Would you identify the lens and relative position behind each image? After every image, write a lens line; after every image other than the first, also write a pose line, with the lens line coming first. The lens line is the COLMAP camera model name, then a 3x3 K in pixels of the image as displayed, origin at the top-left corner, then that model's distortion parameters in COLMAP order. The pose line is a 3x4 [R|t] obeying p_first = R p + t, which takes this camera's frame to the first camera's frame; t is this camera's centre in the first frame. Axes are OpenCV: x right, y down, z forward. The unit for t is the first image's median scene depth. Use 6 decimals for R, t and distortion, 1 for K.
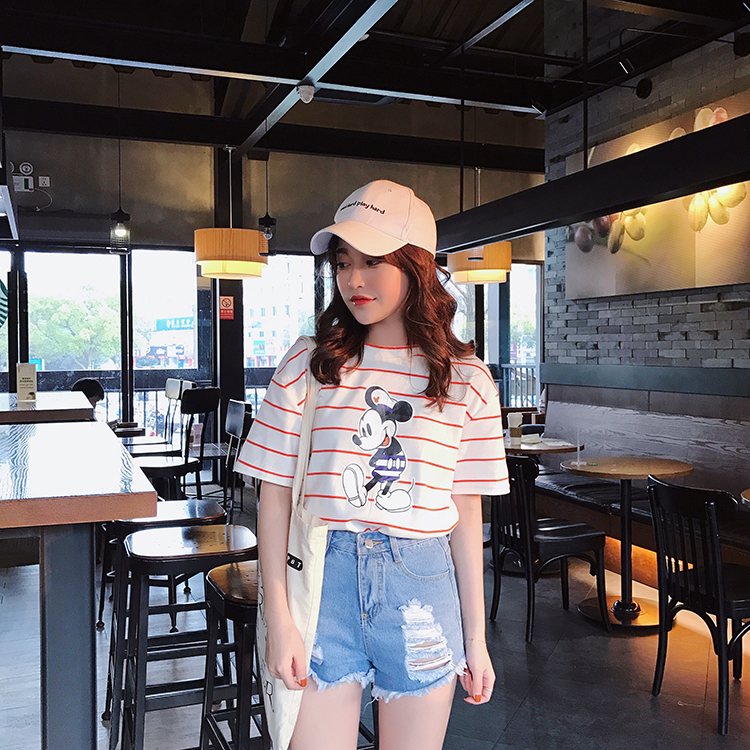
lens RADIAL K [[830.0, 0, 378.6], [0, 830.0, 364.4], [0, 0, 1]] dist [0.000374, -0.001194]
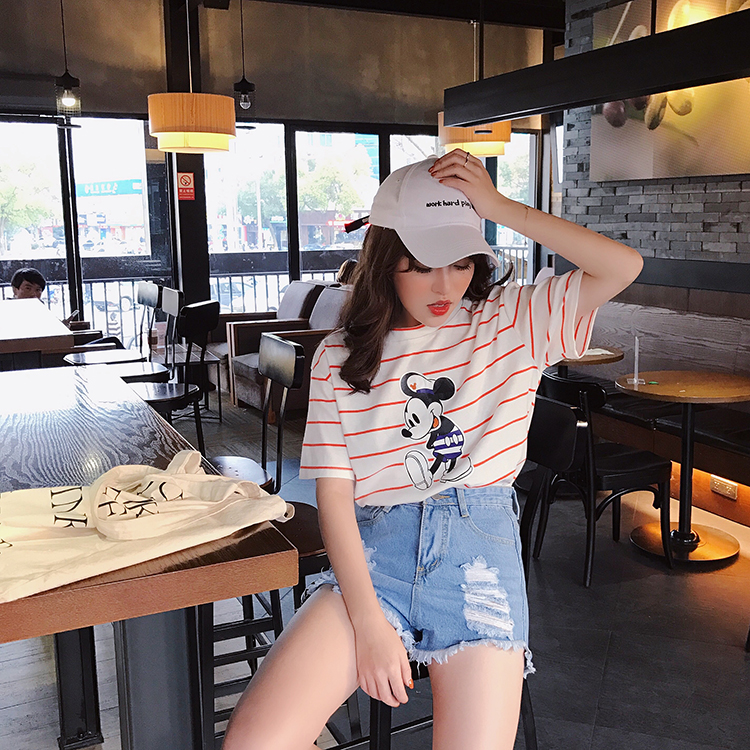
lens RADIAL K [[873.3, 0, 396.4], [0, 873.3, 363.0], [0, 0, 1]] dist [0.019386, -0.088284]
pose [[0.996265, -0.020019, 0.083993, -0.061067], [0.007395, 0.988962, 0.147987, -0.026703], [-0.086028, -0.146813, 0.985416, 0.075996]]
